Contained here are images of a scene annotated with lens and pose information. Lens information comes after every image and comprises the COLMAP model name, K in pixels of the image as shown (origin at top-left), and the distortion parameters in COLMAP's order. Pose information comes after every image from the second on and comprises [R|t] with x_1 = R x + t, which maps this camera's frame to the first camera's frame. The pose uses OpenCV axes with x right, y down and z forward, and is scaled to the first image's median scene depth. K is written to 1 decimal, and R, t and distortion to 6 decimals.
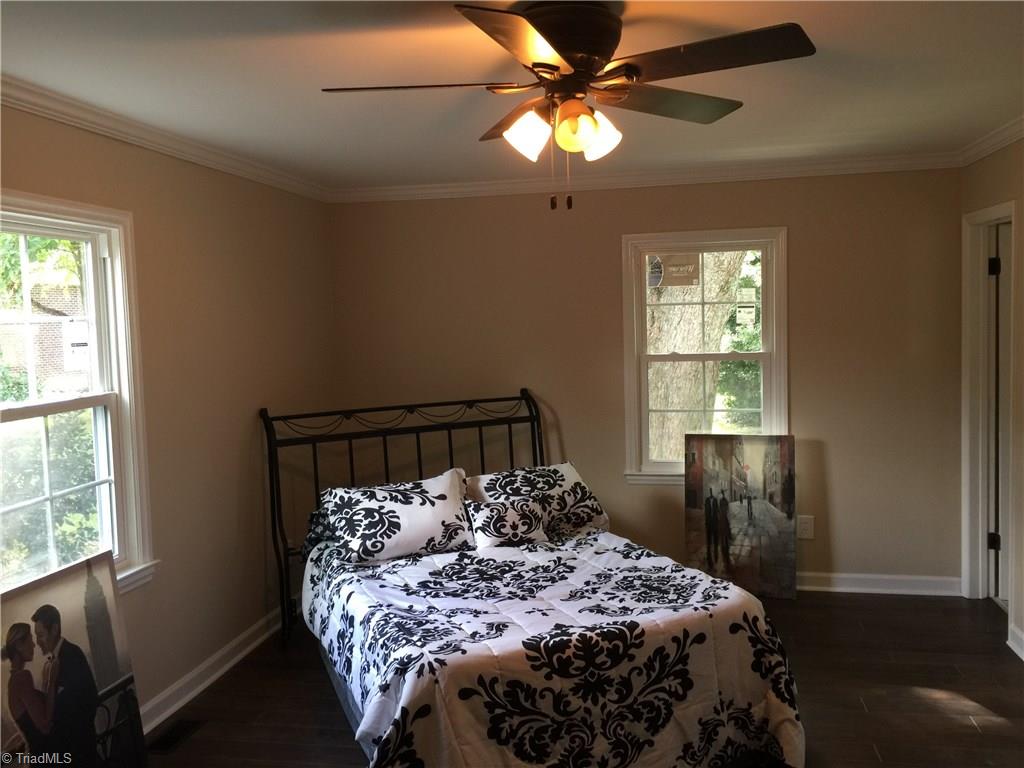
lens RADIAL K [[876.2, 0, 520.2], [0, 876.2, 377.9], [0, 0, 1]] dist [0.065229, -0.087509]
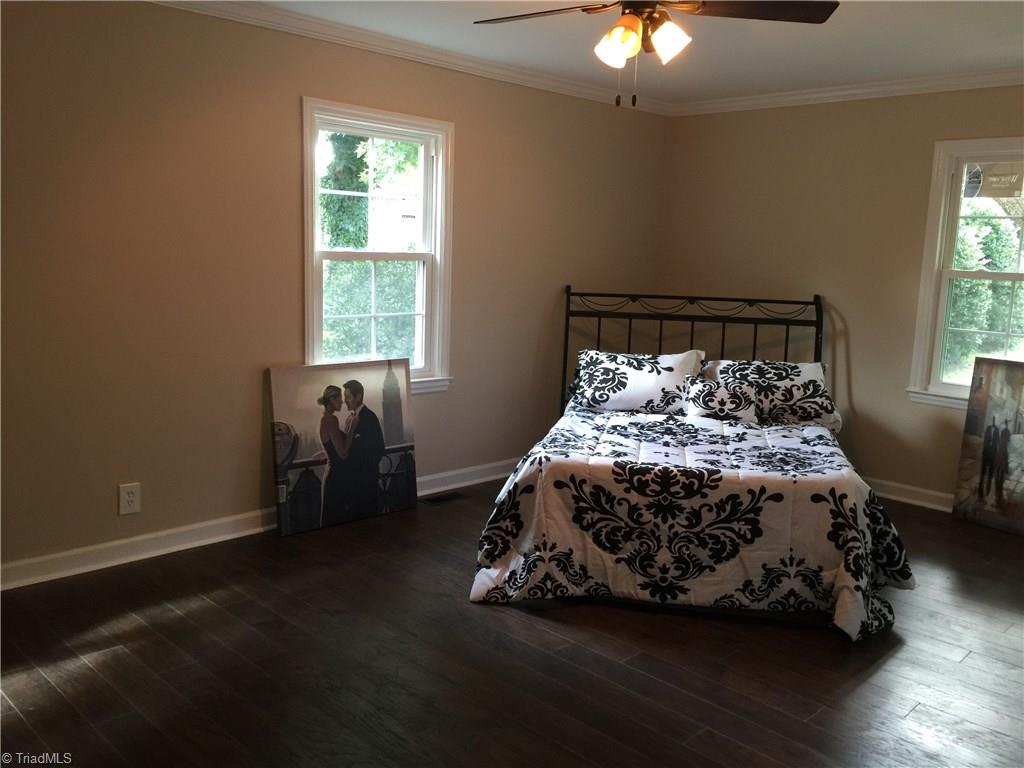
lens RADIAL K [[876.2, 0, 517.3], [0, 876.2, 380.1], [0, 0, 1]] dist [0.065229, -0.087509]
pose [[0.825023, 0.144544, -0.546301, 0.451296], [-0.099267, 0.988771, 0.111704, 0.046653], [0.556313, -0.037929, 0.830107, -0.098472]]
